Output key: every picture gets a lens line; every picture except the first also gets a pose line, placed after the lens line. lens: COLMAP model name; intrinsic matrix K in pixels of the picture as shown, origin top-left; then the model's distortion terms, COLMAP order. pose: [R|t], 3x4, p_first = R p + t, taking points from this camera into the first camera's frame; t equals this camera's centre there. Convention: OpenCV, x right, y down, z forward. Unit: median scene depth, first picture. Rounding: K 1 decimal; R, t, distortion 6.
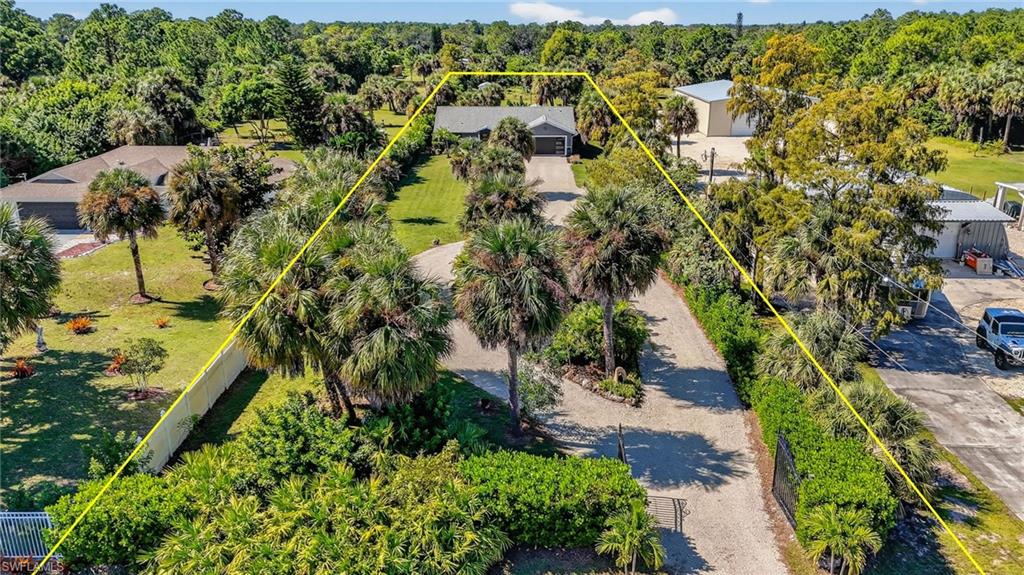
lens RADIAL K [[744.7, 0, 512.0], [0, 744.7, 287.5], [0, 0, 1]] dist [0.091085, -0.093357]
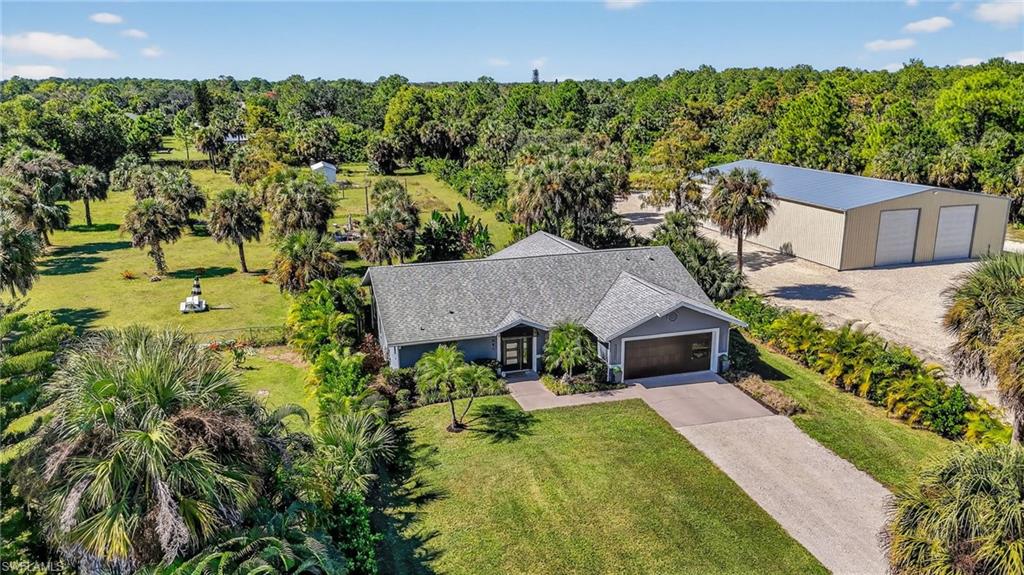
lens RADIAL K [[744.7, 0, 512.0], [0, 744.7, 287.5], [0, 0, 1]] dist [0.091085, -0.093357]
pose [[0.951301, -0.084846, 0.296358, -0.072424], [0.105166, 0.993026, -0.053280, -0.098974], [-0.289771, 0.081852, 0.953590, 0.290542]]
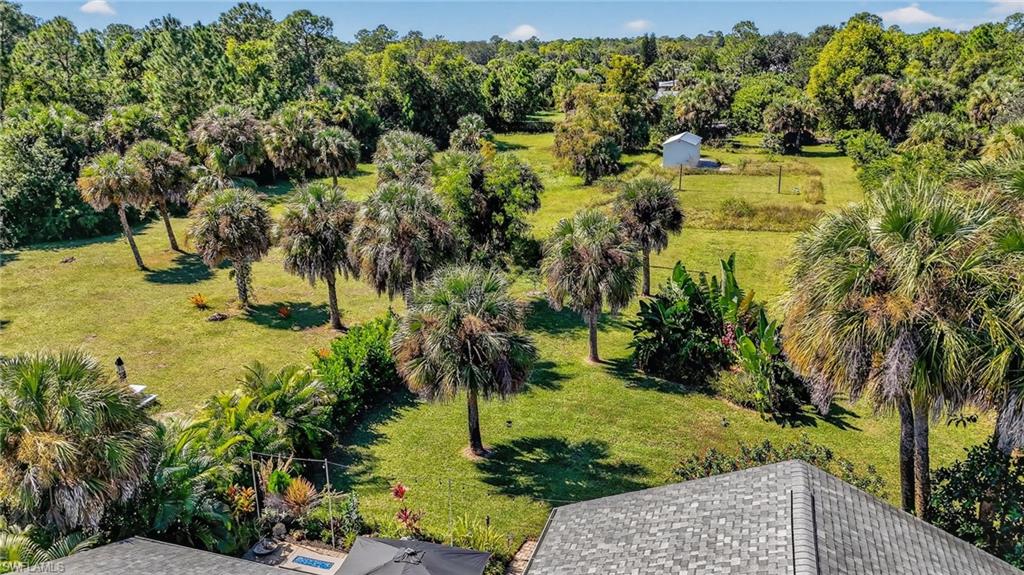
lens RADIAL K [[744.7, 0, 512.0], [0, 744.7, 287.5], [0, 0, 1]] dist [0.091085, -0.093357]
pose [[0.951817, 0.079023, -0.296310, 0.010337], [-0.085083, 0.996345, -0.007590, -0.145304], [0.294627, 0.032435, 0.955062, 0.456780]]
